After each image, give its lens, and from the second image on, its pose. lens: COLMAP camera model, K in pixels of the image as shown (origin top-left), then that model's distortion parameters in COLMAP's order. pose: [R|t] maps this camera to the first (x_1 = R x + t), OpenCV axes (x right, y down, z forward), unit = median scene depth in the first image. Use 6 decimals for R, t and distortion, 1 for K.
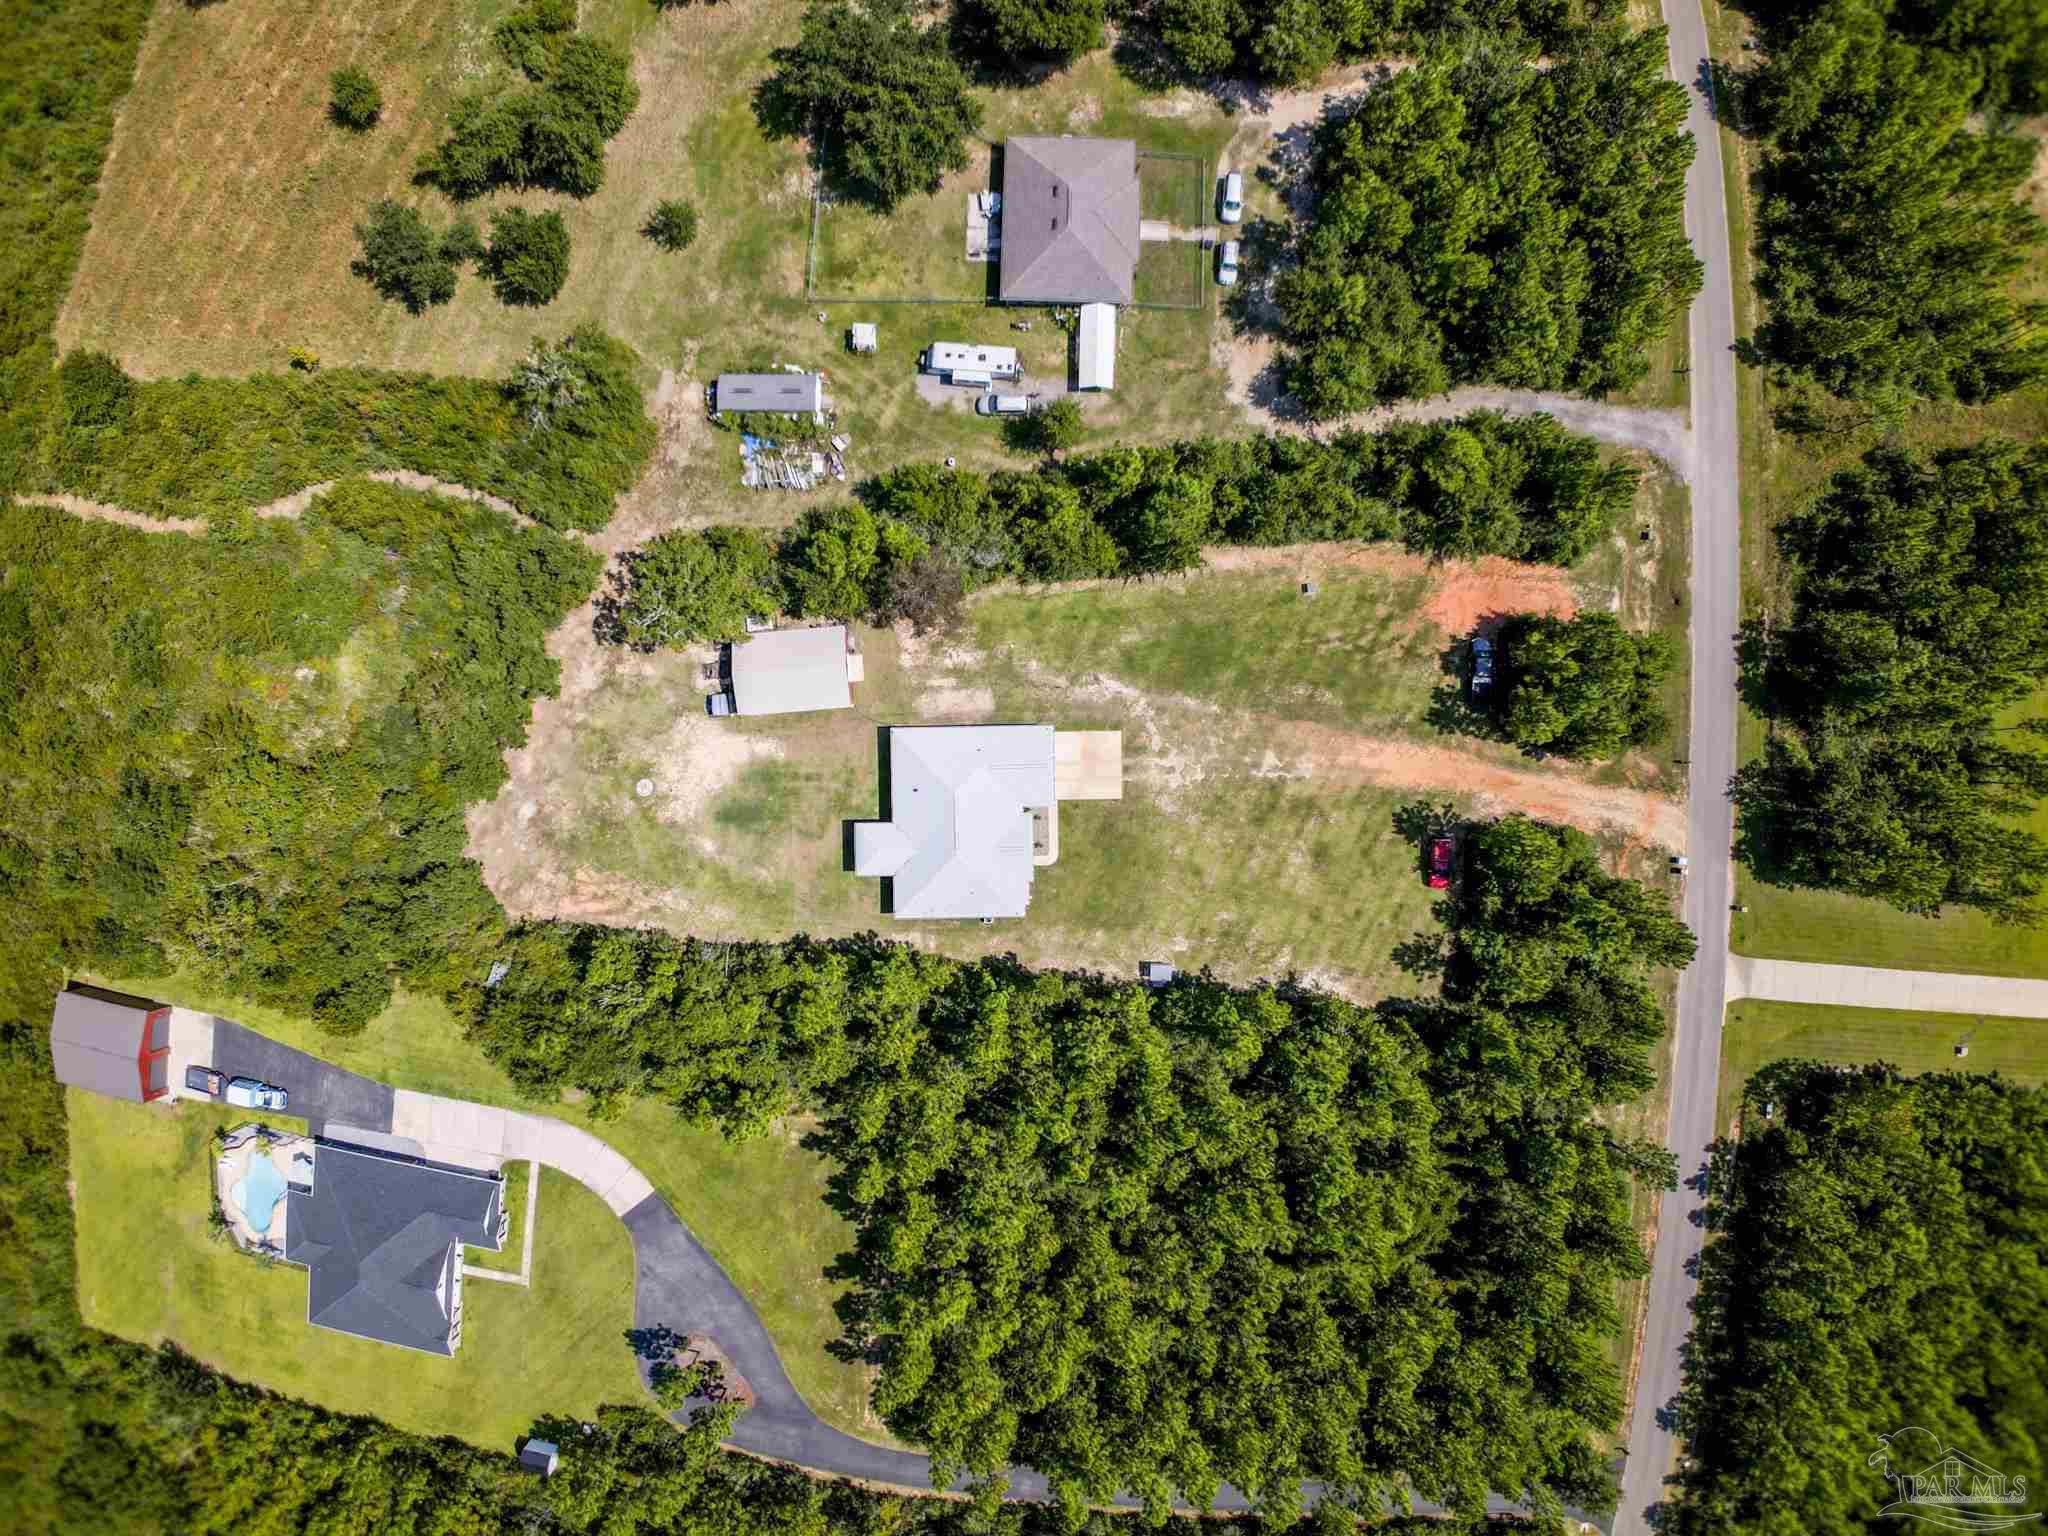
lens RADIAL K [[1236.2, 0, 1025.3], [0, 1236.2, 743.5], [0, 0, 1]] dist [-0.149075, 0.001805]
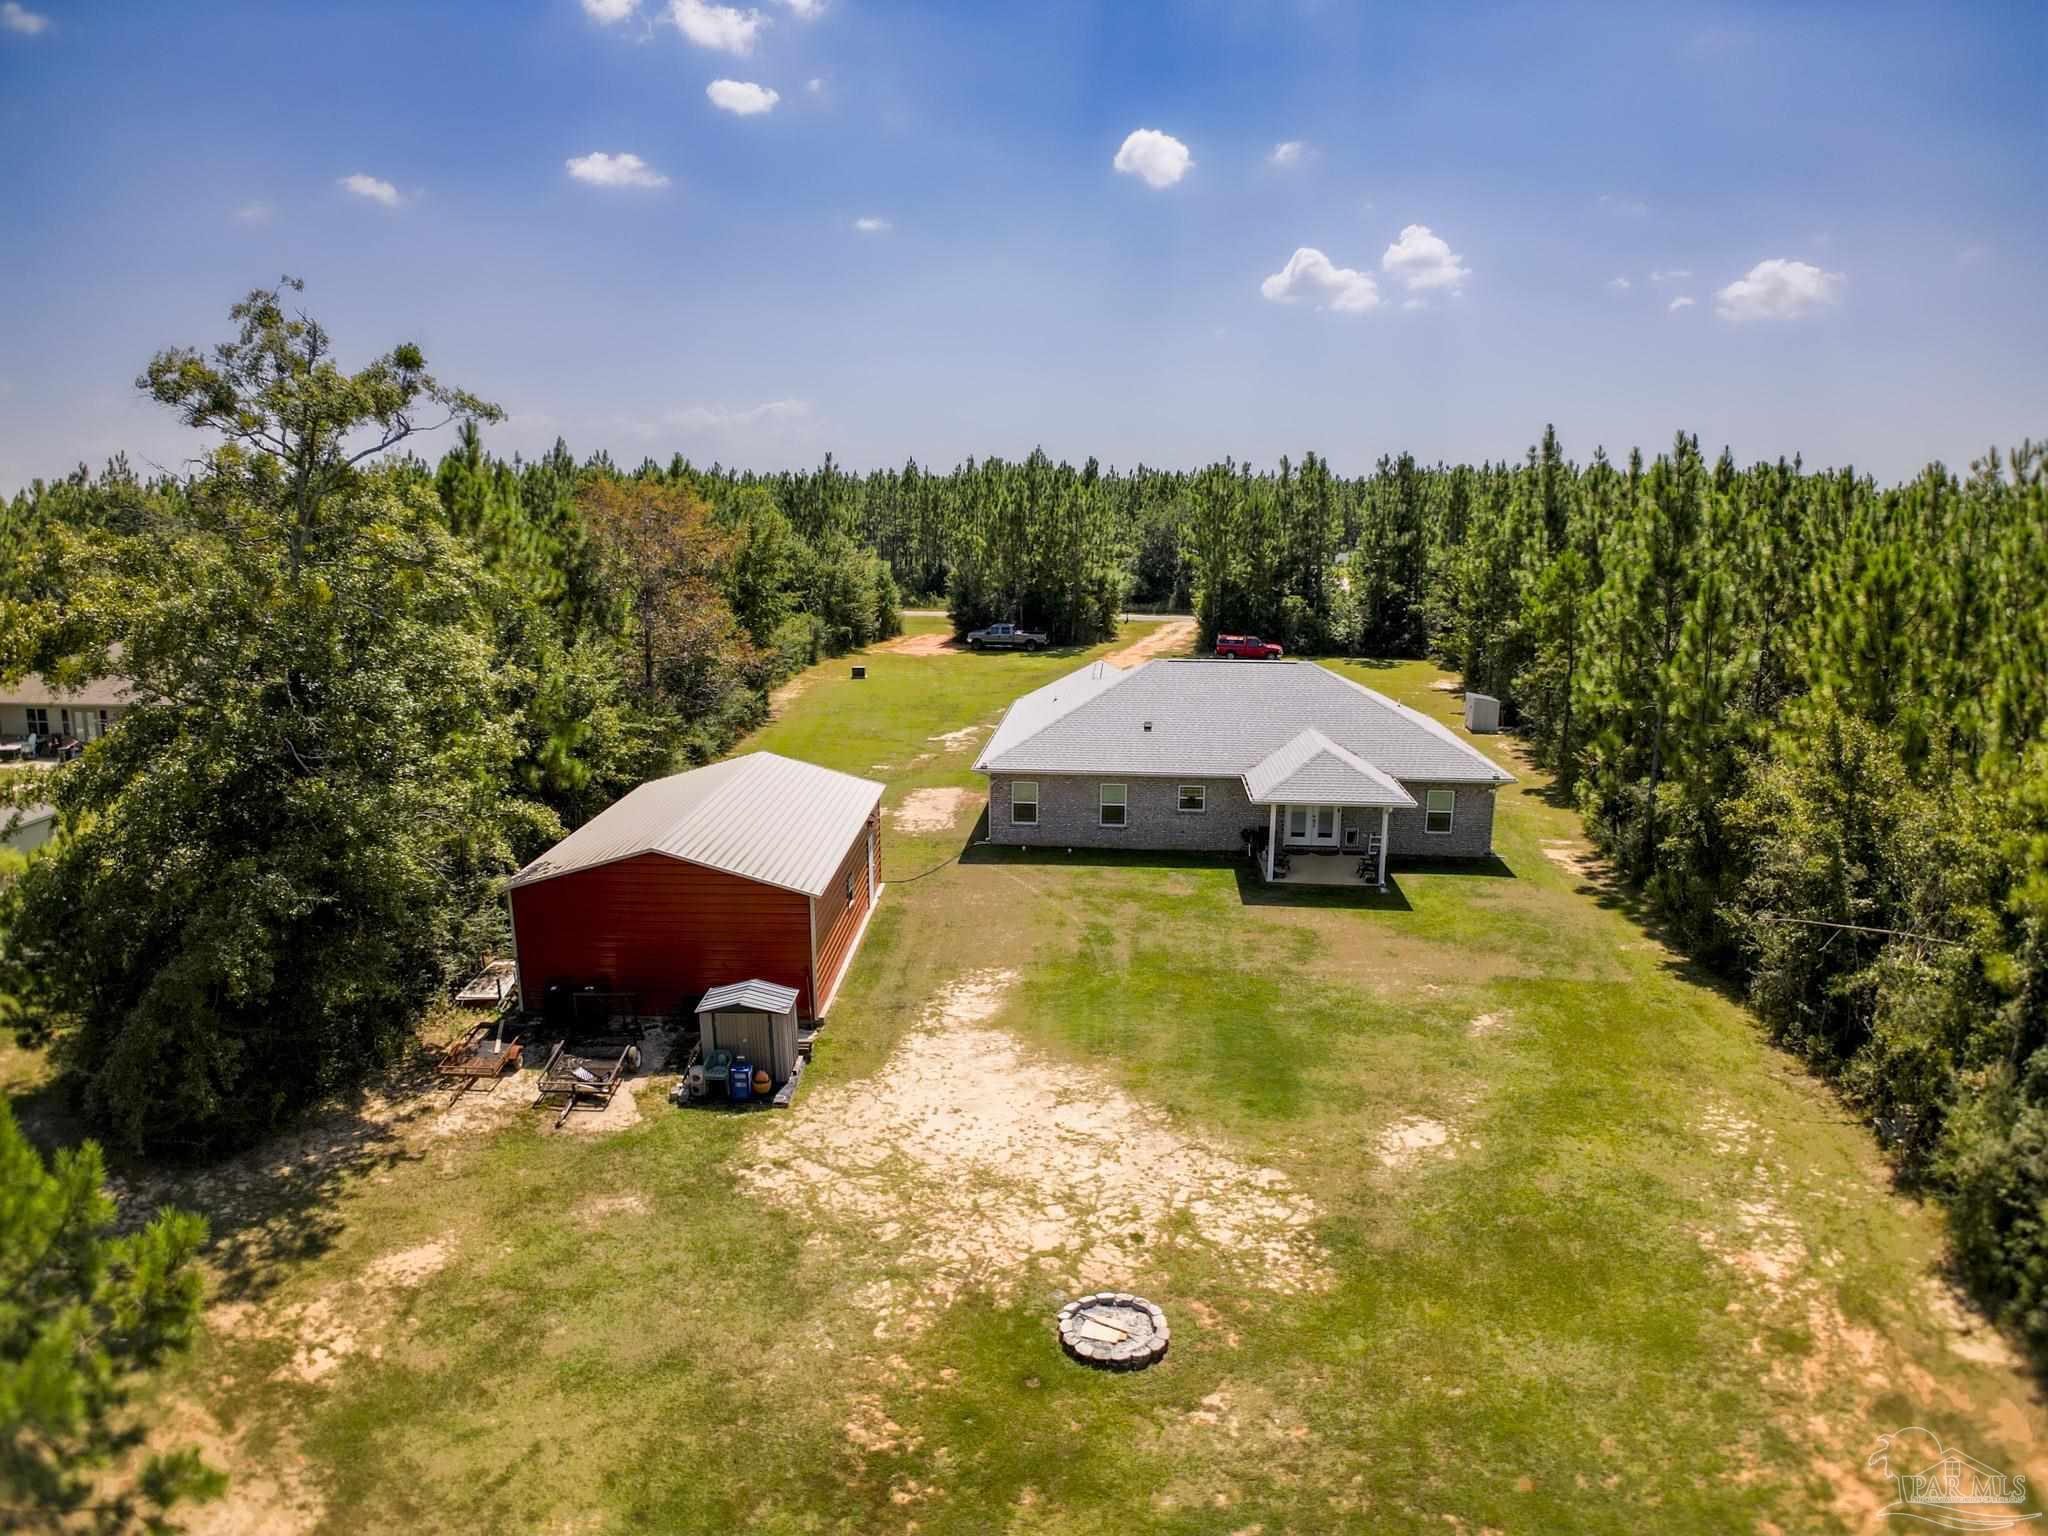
lens RADIAL K [[1236.2, 0, 1025.3], [0, 1236.2, 743.5], [0, 0, 1]] dist [-0.149075, 0.001805]
pose [[0.105803, -0.178937, 0.978155, -0.447395], [0.994360, 0.026259, -0.102752, 0.038803], [-0.007299, 0.983510, 0.180706, 0.908957]]
